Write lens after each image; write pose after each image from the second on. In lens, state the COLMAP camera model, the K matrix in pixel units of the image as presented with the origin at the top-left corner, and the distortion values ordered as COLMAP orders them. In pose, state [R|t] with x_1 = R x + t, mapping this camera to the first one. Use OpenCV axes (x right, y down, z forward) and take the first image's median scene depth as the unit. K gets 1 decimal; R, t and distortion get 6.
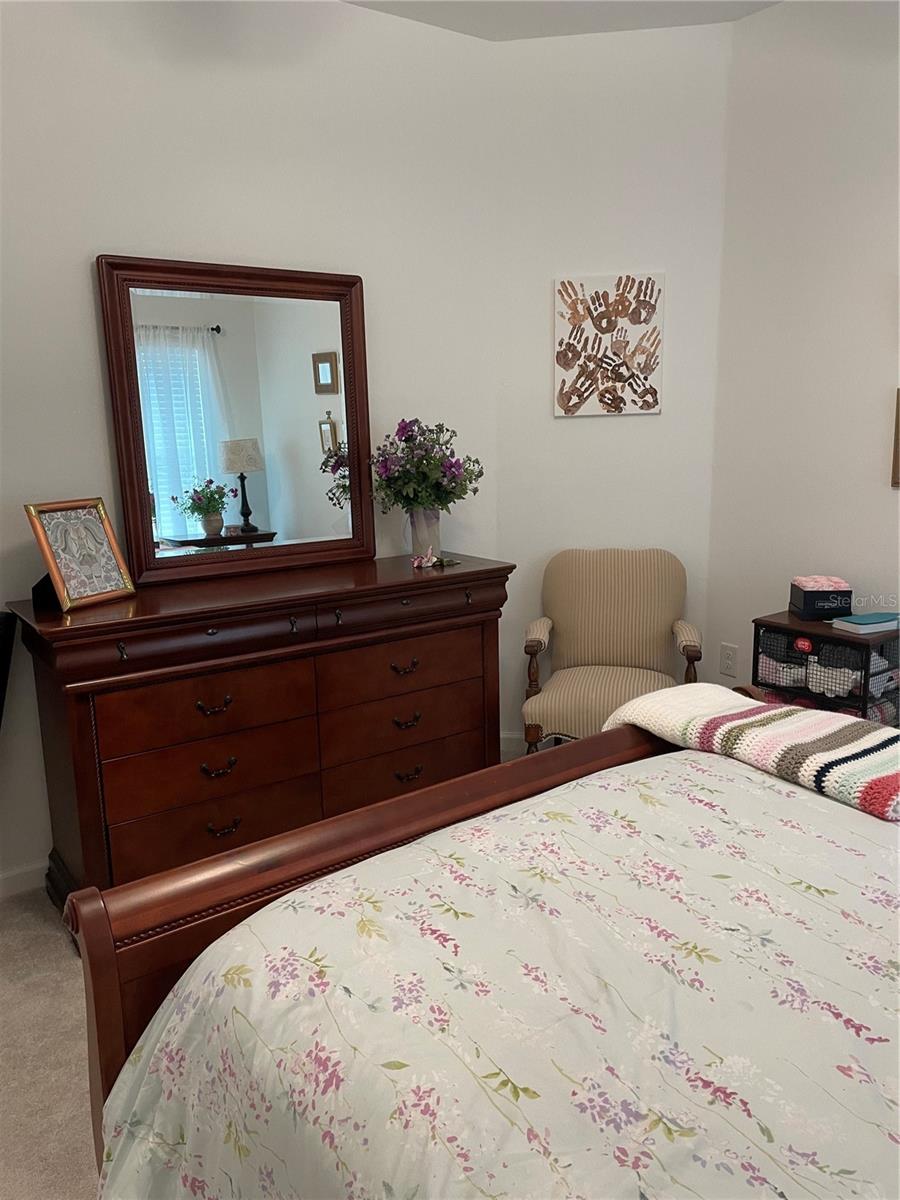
lens RADIAL K [[900.1, 0, 450.0], [0, 900.1, 600.0], [0, 0, 1]] dist [0.097603, -0.145915]
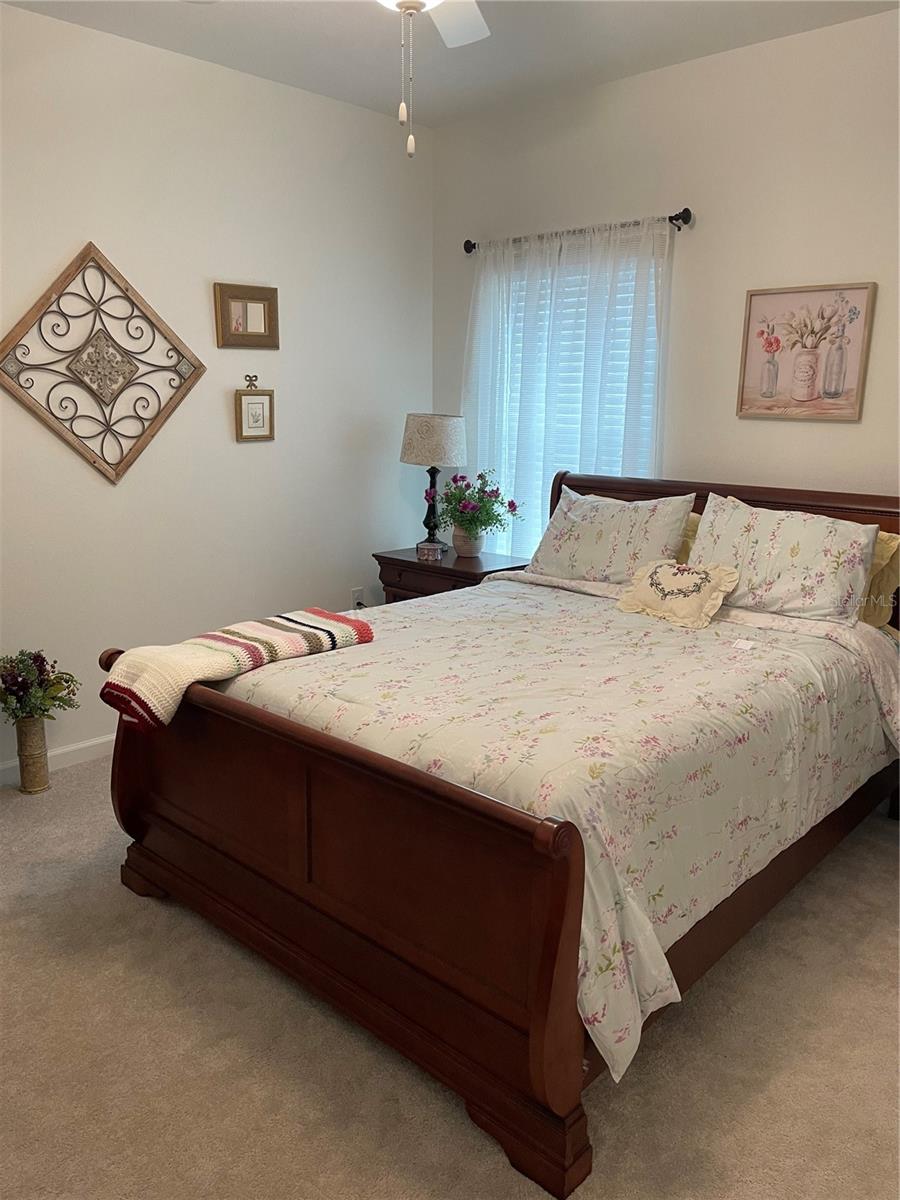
lens RADIAL K [[900.1, 0, 450.0], [0, 900.1, 600.0], [0, 0, 1]] dist [0.097603, -0.145915]
pose [[-0.188492, -0.191937, 0.963136, -1.615537], [0.187729, 0.955589, 0.227172, -0.279499], [-0.963965, 0.223629, -0.144089, 1.369242]]
